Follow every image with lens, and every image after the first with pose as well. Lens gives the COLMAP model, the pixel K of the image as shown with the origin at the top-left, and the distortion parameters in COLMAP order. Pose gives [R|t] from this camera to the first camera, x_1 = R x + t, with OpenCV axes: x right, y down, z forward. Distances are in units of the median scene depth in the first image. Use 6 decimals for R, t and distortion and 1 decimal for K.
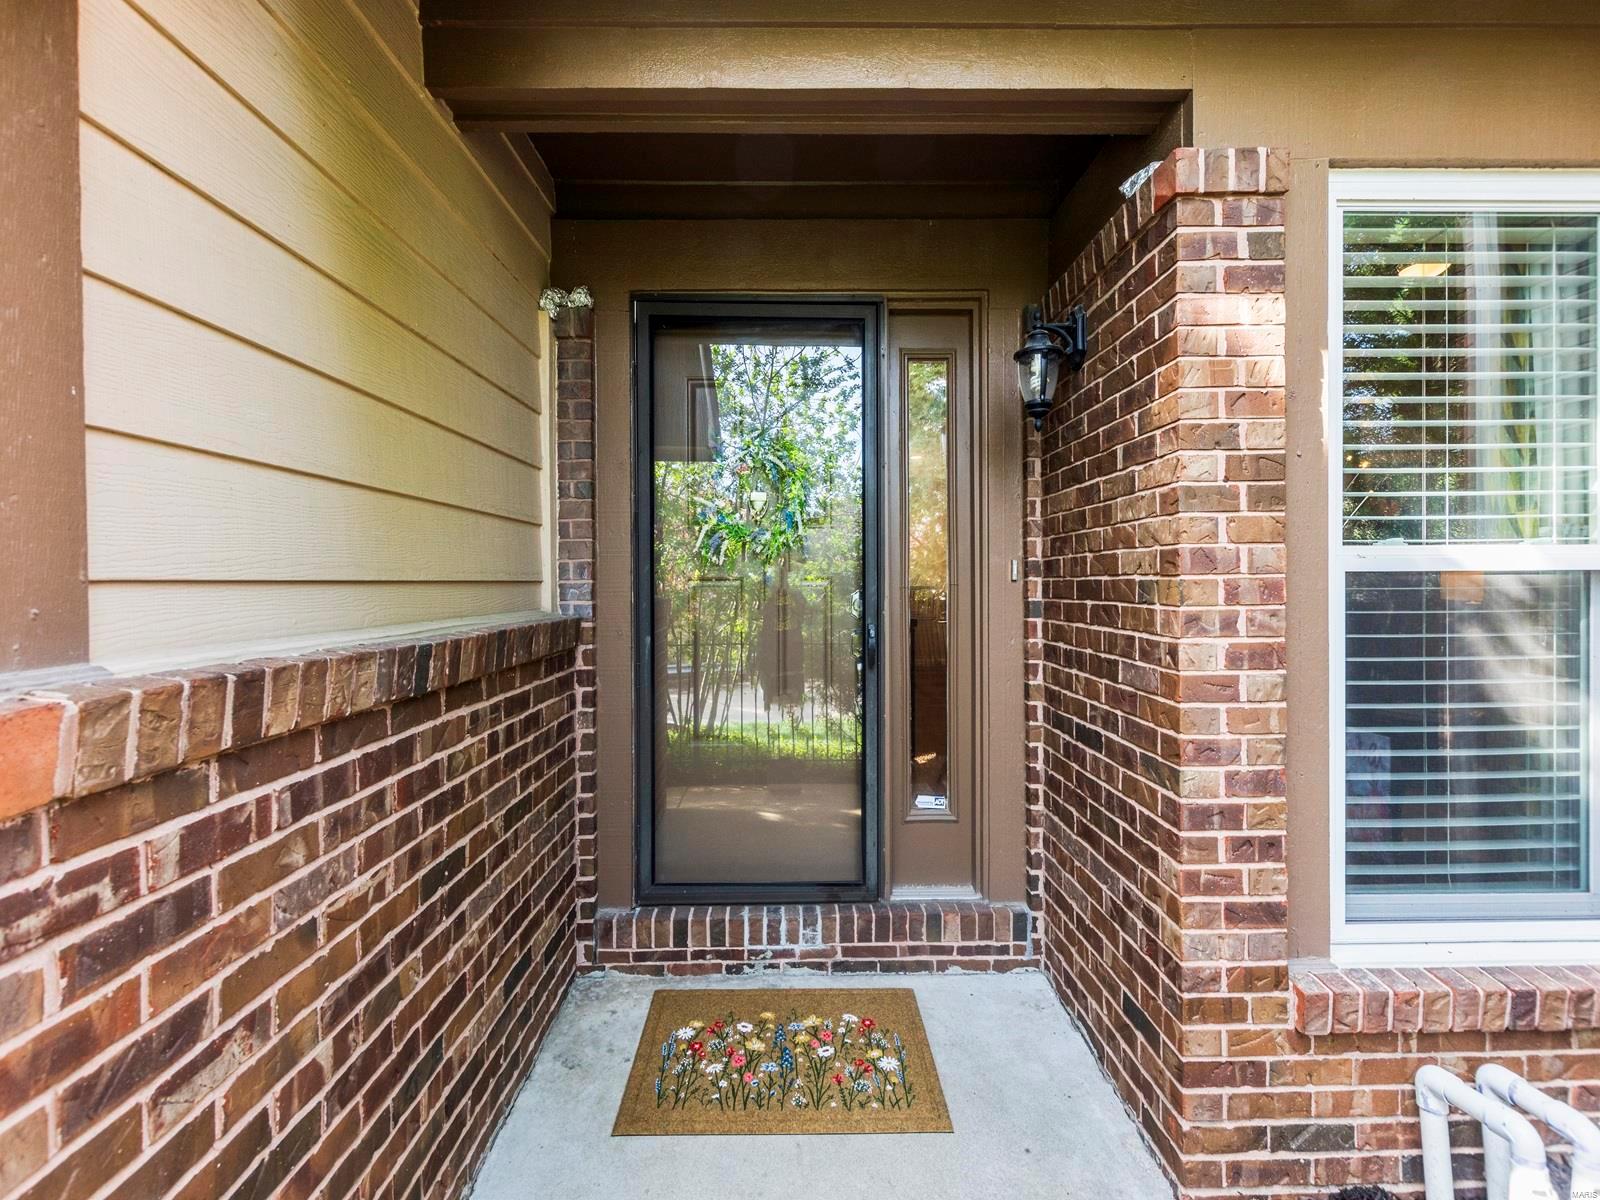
lens RADIAL K [[692.6, 0, 795.6], [0, 692.6, 587.9], [0, 0, 1]] dist [0.004876, -0.001403]
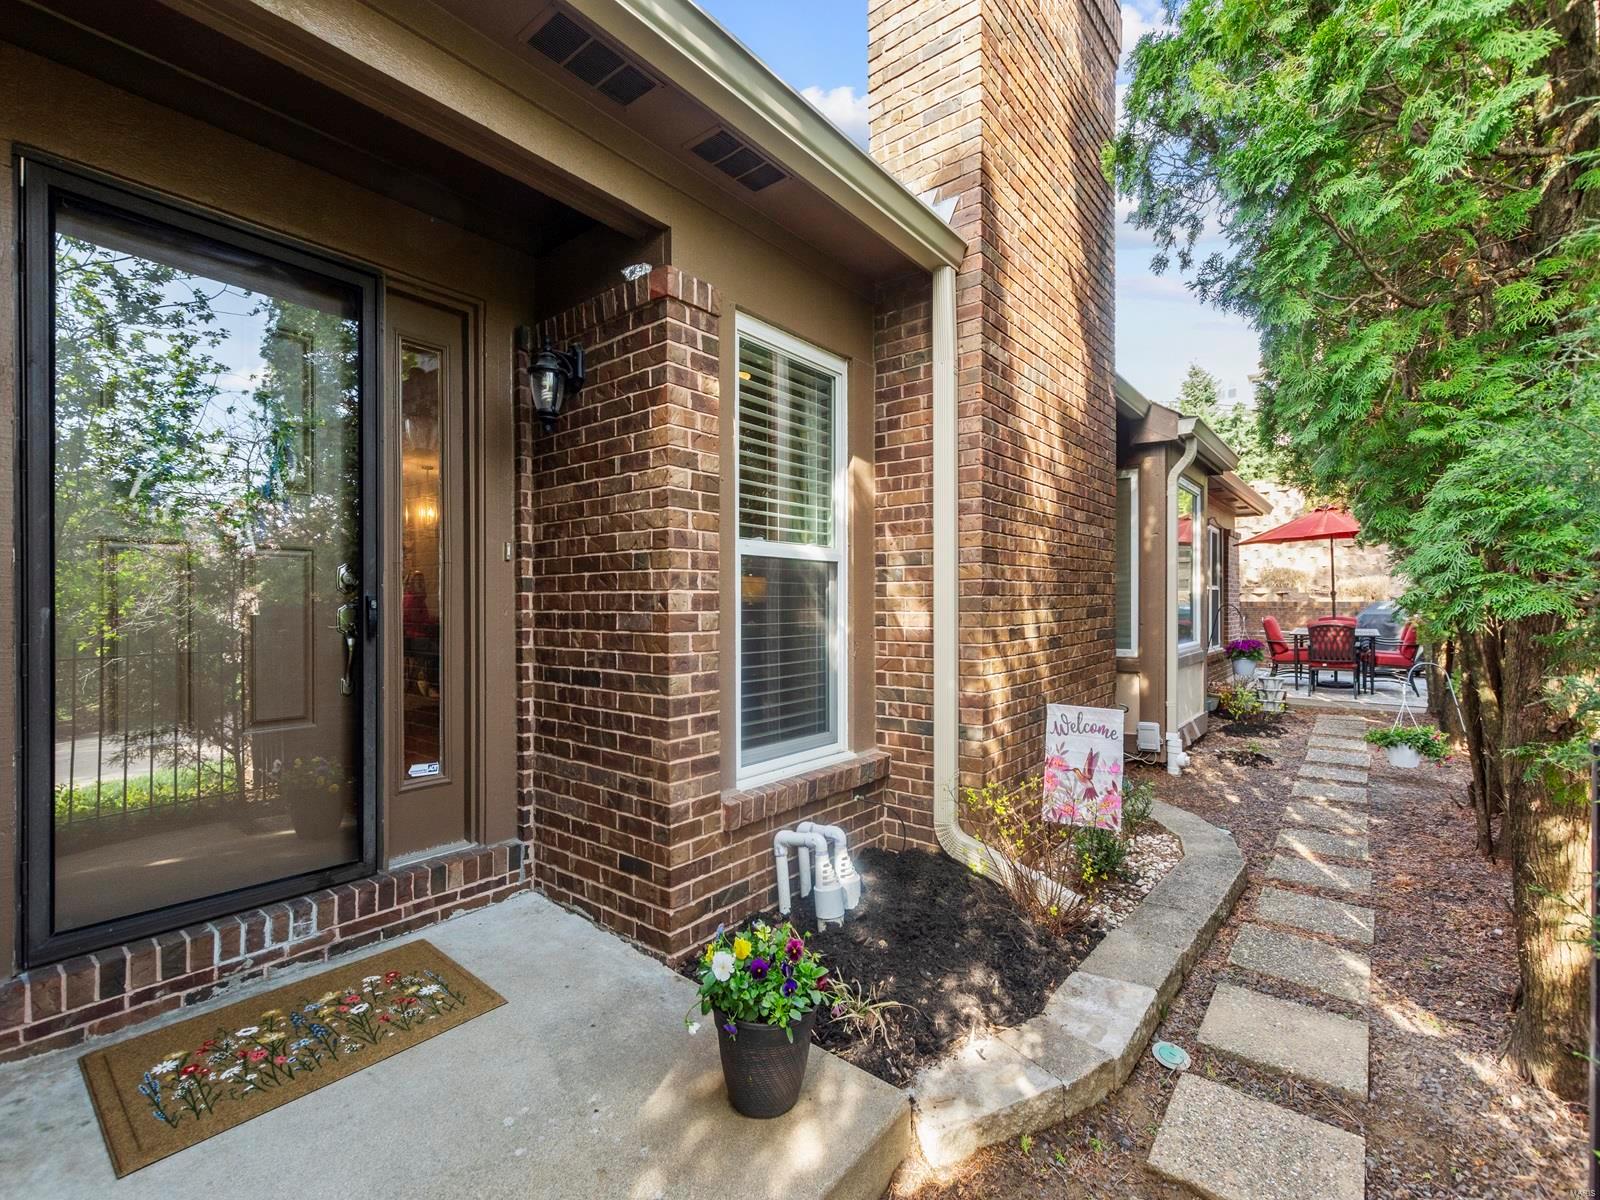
lens RADIAL K [[692.6, 0, 805.4], [0, 692.6, 603.4], [0, 0, 1]] dist [0.004876, -0.001403]
pose [[0.639790, 0.001369, 0.768549, -0.319116], [0.002126, 0.999991, -0.003551, 0.083894], [-0.768547, 0.003906, 0.639781, -0.147214]]
